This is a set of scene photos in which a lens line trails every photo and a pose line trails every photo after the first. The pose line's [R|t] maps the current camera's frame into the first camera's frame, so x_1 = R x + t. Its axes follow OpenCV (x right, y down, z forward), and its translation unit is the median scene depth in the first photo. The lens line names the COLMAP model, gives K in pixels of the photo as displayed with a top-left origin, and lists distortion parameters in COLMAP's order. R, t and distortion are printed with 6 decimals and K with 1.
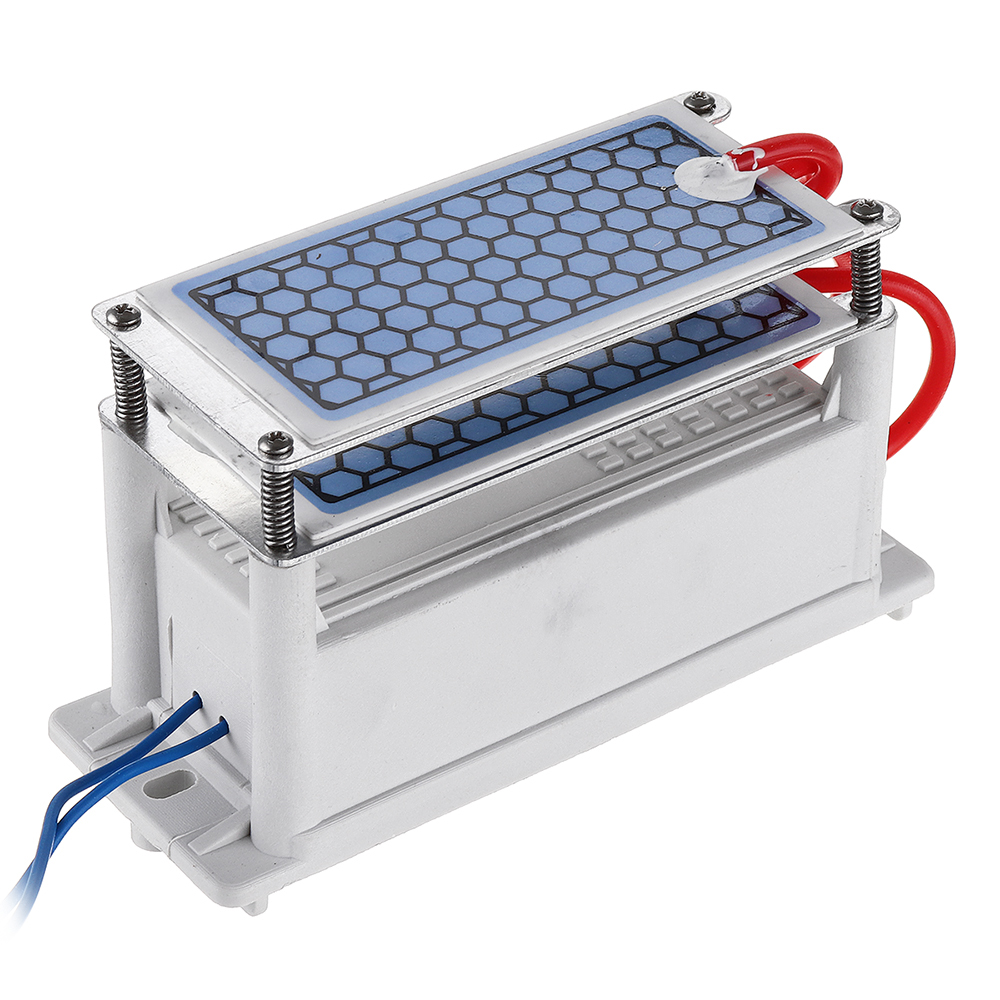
lens RADIAL K [[3881.8, 0, 501.9], [0, 3881.8, 500.8], [0, 0, 1]] dist [0.010604, 0.000000]
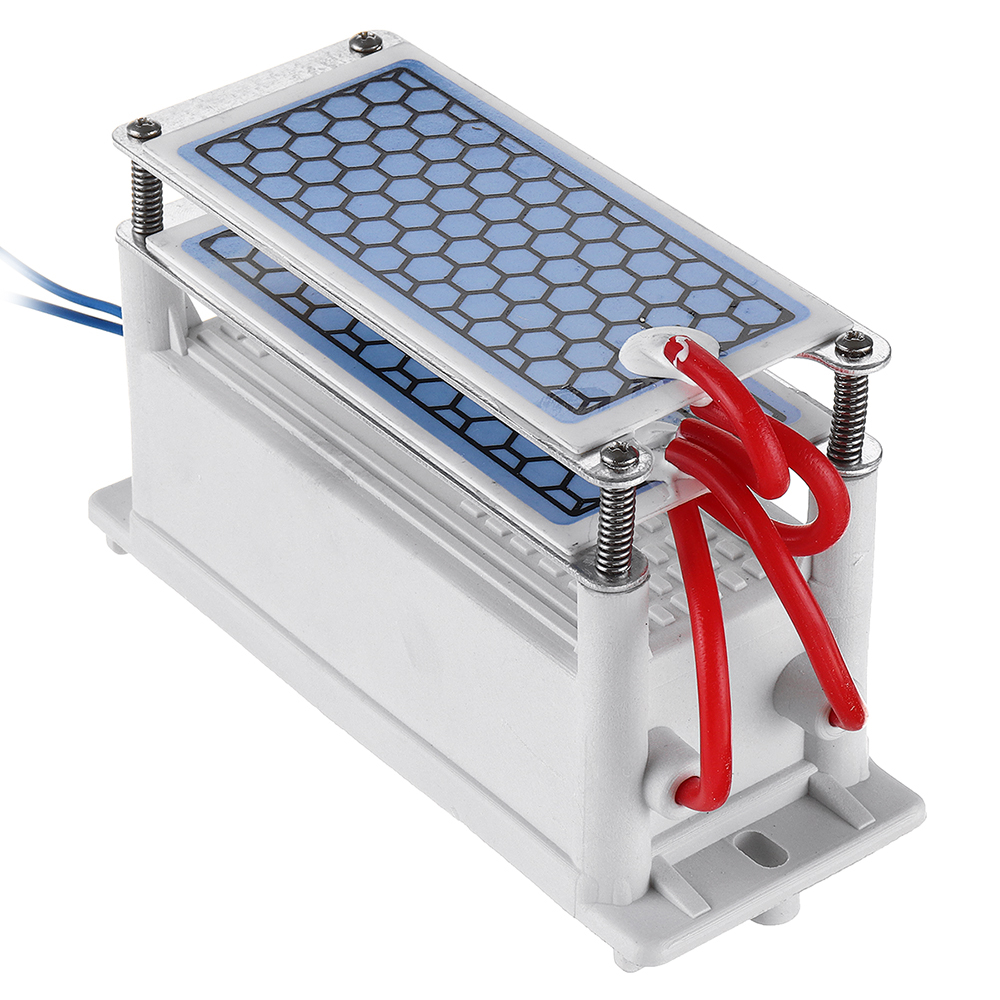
lens RADIAL K [[3881.8, 0, 505.0], [0, 3881.8, 503.8], [0, 0, 1]] dist [0.010604, 0.000000]
pose [[0.028951, 0.566661, -0.823442, 0.795281], [-0.565891, 0.688354, 0.453803, -0.437507], [0.823972, 0.452840, 0.340596, 0.710154]]
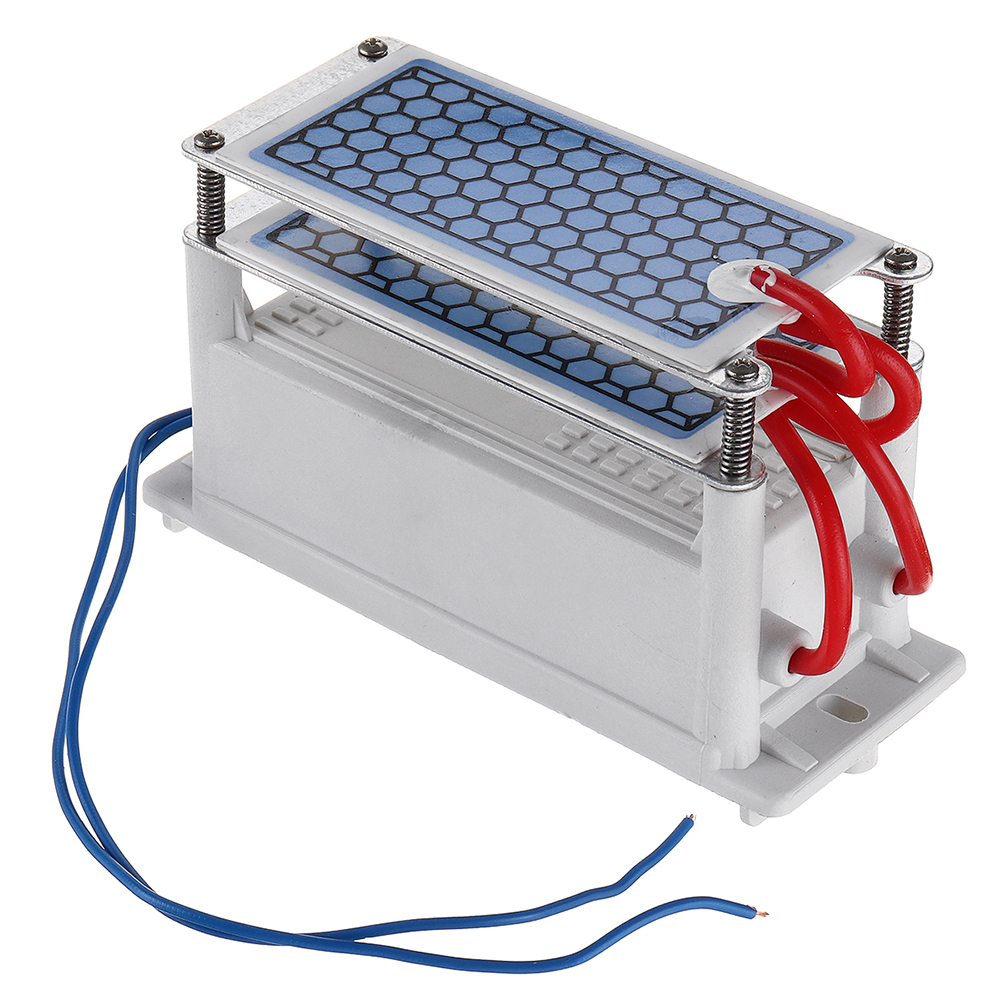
lens RADIAL K [[3881.8, 0, 502.9], [0, 3881.8, 500.7], [0, 0, 1]] dist [0.010604, 0.000000]
pose [[0.230579, 0.541409, -0.808523, 0.888596], [-0.555686, 0.755361, 0.347336, -0.356695], [0.798778, 0.369197, 0.475024, 0.513619]]
